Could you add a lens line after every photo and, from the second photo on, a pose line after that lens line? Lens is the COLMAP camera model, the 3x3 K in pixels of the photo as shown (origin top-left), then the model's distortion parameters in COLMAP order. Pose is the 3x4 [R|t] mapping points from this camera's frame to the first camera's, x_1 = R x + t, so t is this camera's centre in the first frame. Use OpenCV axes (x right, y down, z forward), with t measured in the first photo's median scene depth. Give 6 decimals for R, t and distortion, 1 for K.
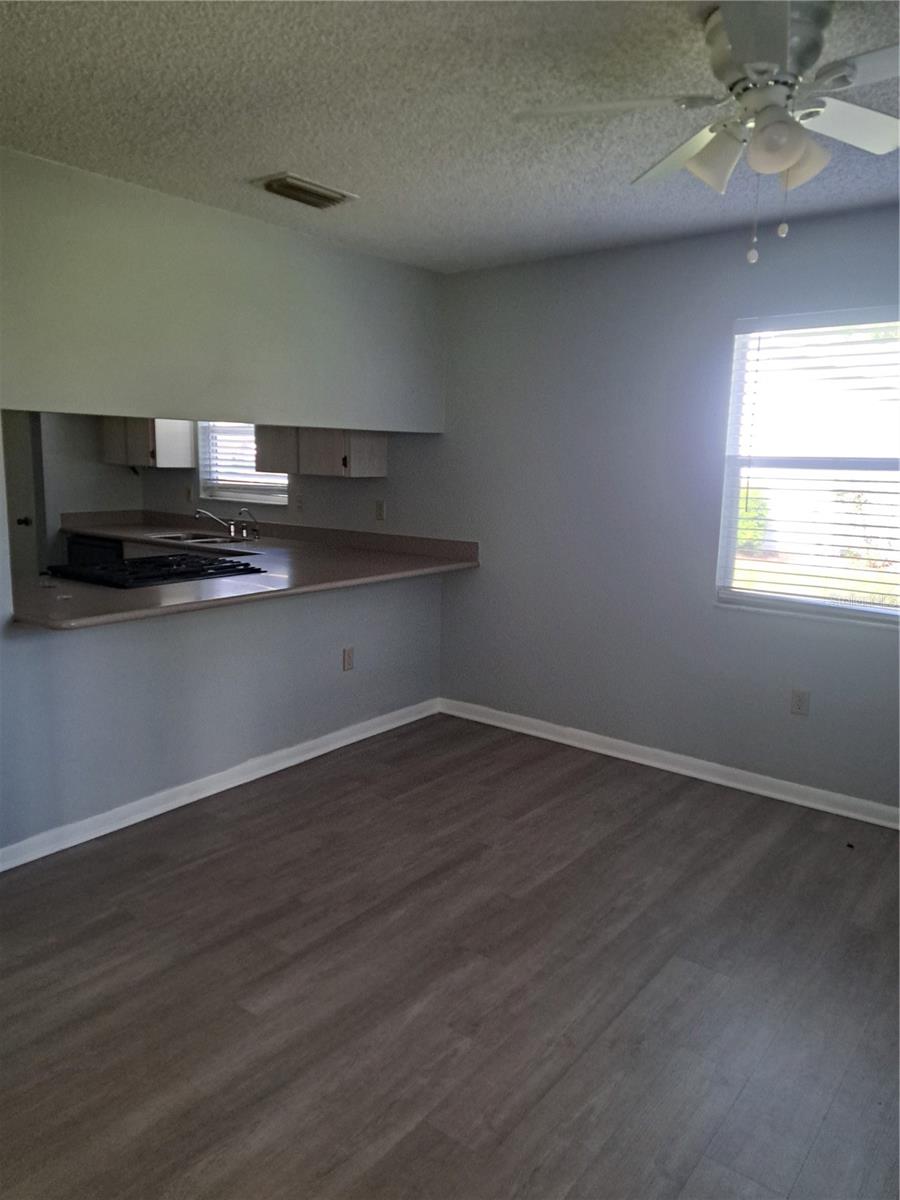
lens RADIAL K [[844.1, 0, 448.7], [0, 844.1, 592.8], [0, 0, 1]] dist [0.111222, -0.154724]
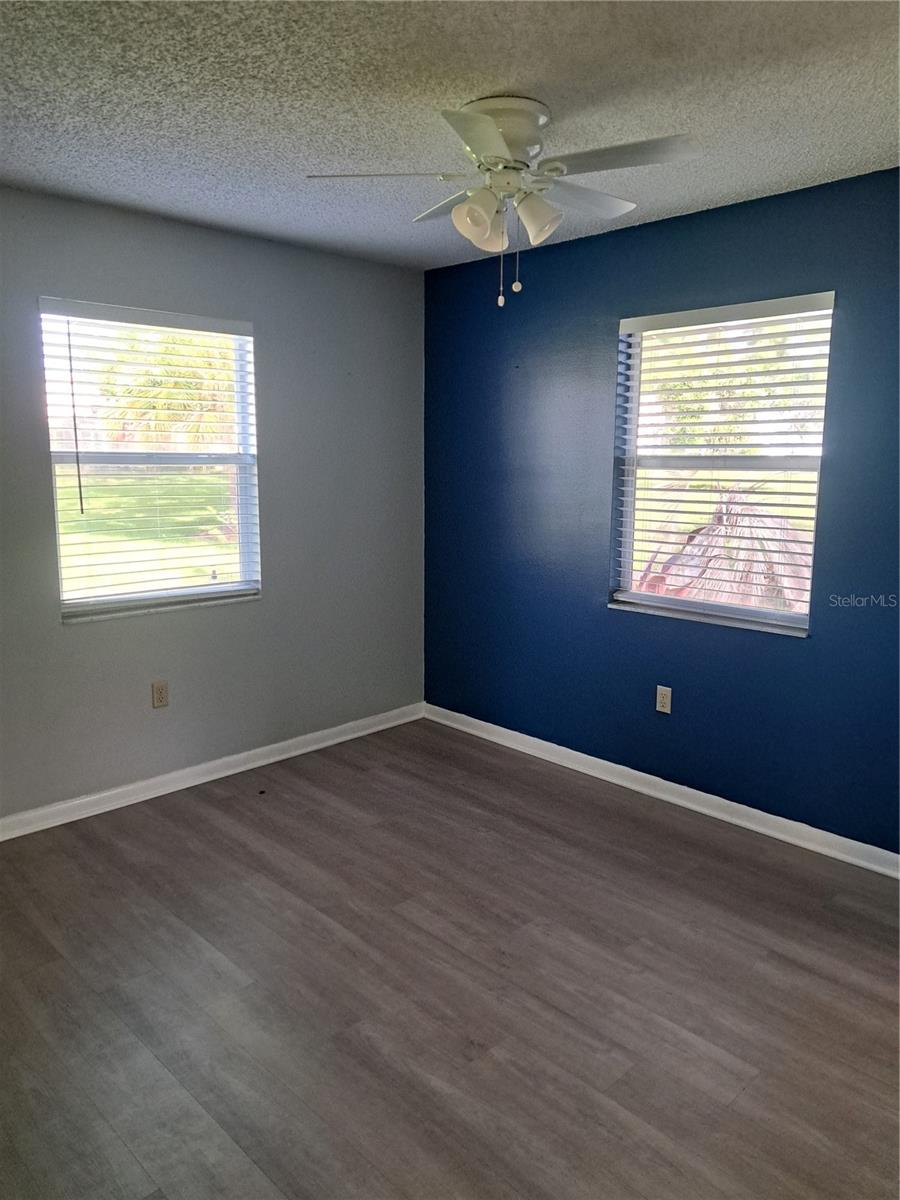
lens RADIAL K [[844.1, 0, 448.7], [0, 844.1, 592.8], [0, 0, 1]] dist [0.111222, -0.154724]
pose [[0.149838, -0.180204, 0.972150, -0.612584], [0.161370, 0.974523, 0.155772, -0.112857], [-0.975453, 0.133535, 0.175100, 0.577012]]
